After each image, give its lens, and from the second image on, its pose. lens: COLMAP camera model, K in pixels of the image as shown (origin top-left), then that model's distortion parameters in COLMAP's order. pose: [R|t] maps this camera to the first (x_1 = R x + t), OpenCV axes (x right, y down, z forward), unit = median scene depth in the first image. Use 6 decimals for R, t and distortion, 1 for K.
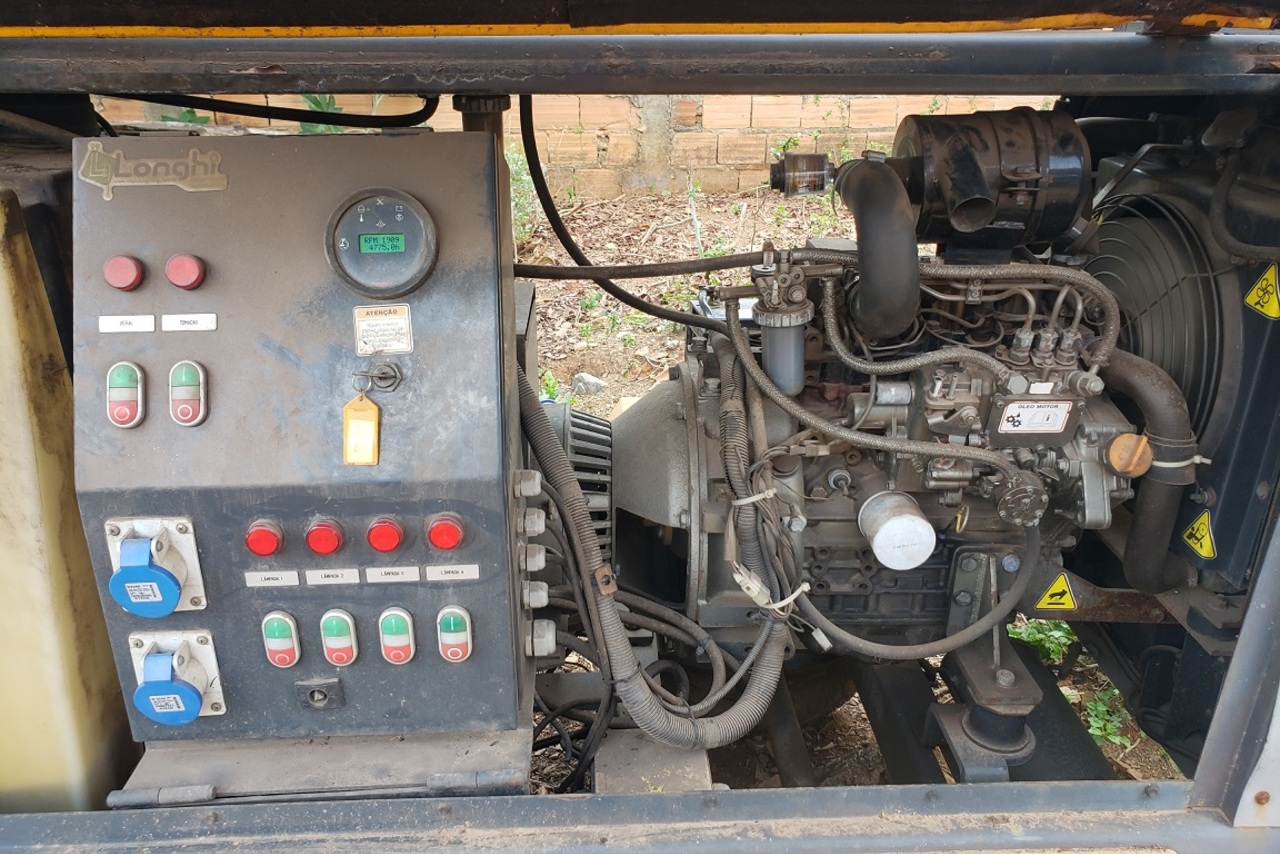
lens RADIAL K [[1023.3, 0, 642.2], [0, 1023.3, 427.4], [0, 0, 1]] dist [0.031777, -0.010439]
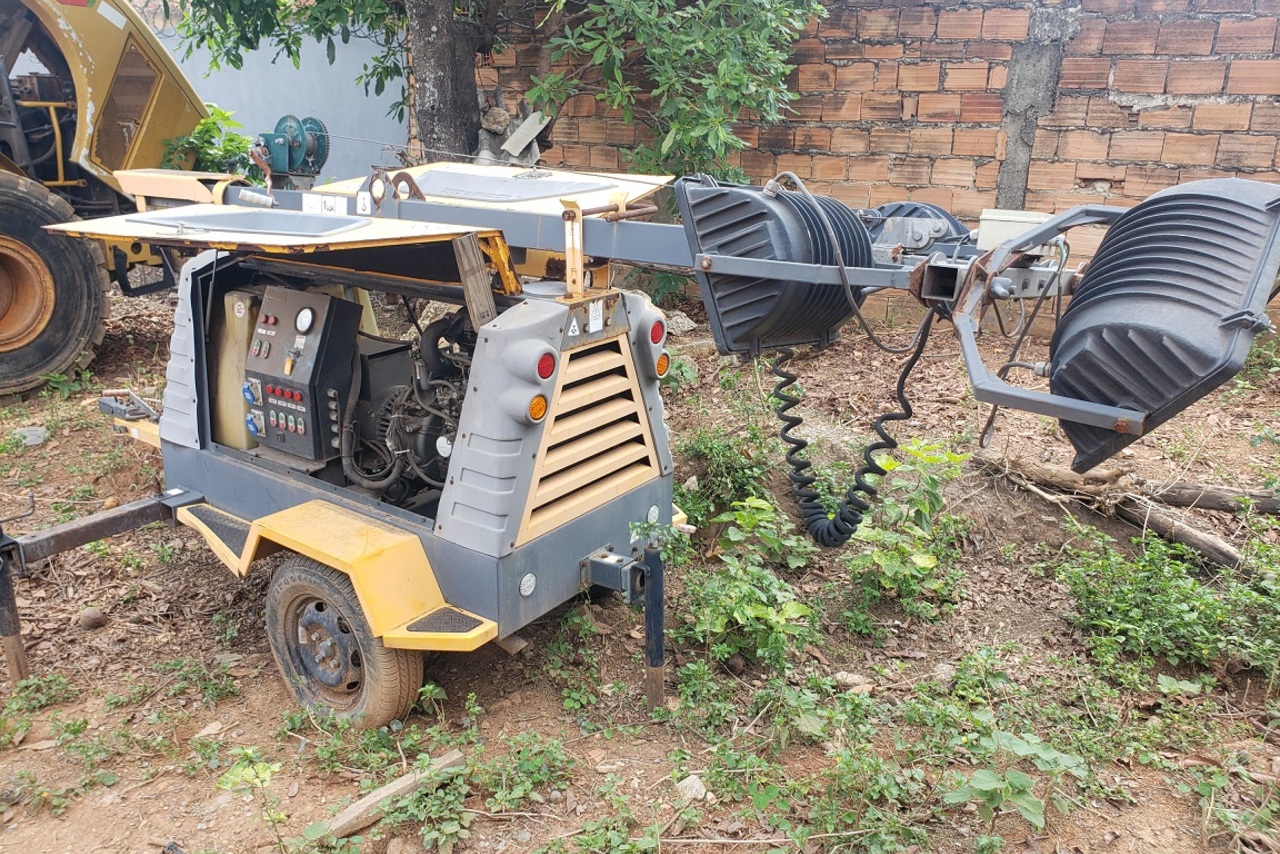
lens RADIAL K [[1023.3, 0, 636.3], [0, 1023.3, 431.6], [0, 0, 1]] dist [0.031777, -0.010439]
pose [[0.772795, 0.197978, -0.602987, 3.006979], [-0.247556, 0.968873, 0.000839, -0.081114], [0.584384, 0.148624, 0.797751, -1.245652]]
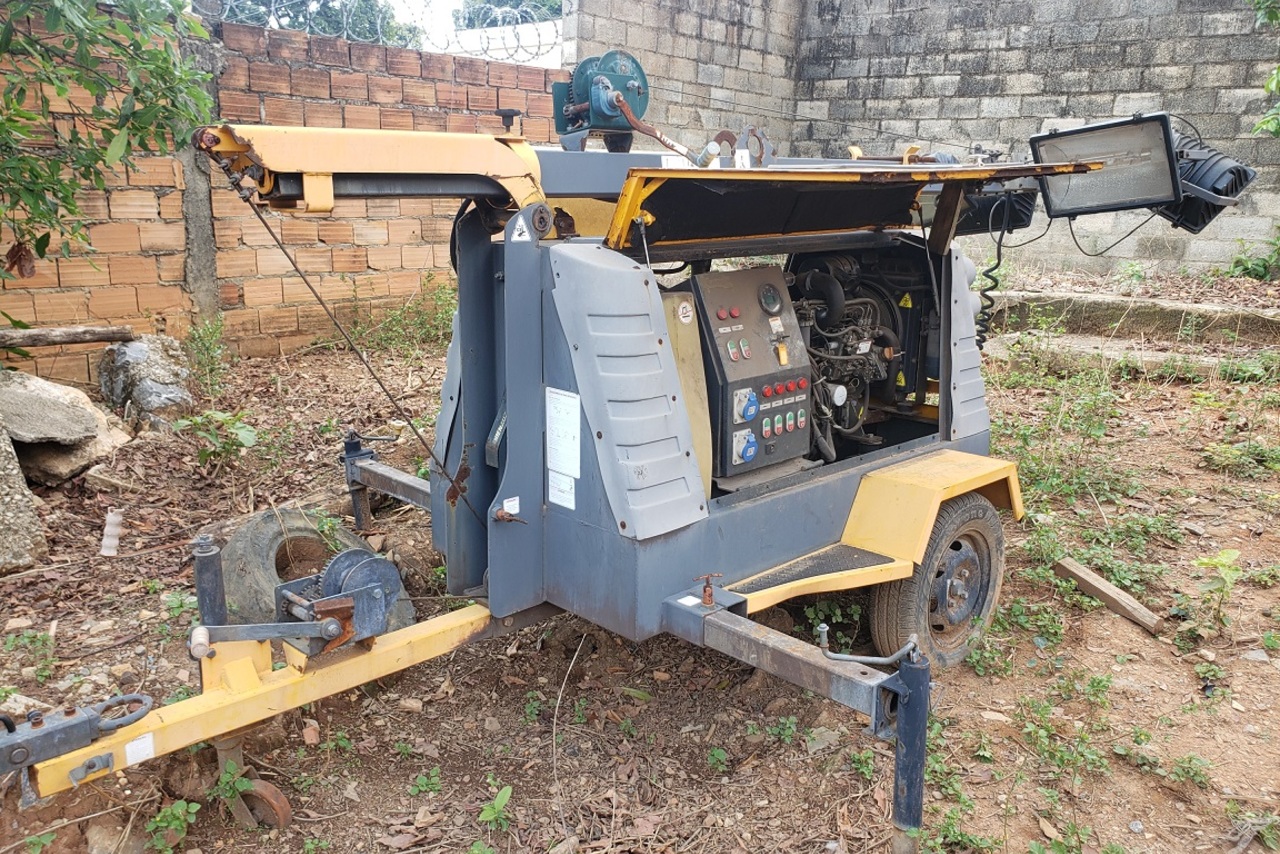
lens RADIAL K [[1023.3, 0, 634.5], [0, 1023.3, 422.6], [0, 0, 1]] dist [0.031777, -0.010439]
pose [[0.756351, -0.149347, 0.636890, -2.631222], [0.255191, 0.963816, -0.077049, 0.330647], [-0.602337, 0.220804, 0.767095, -1.133564]]
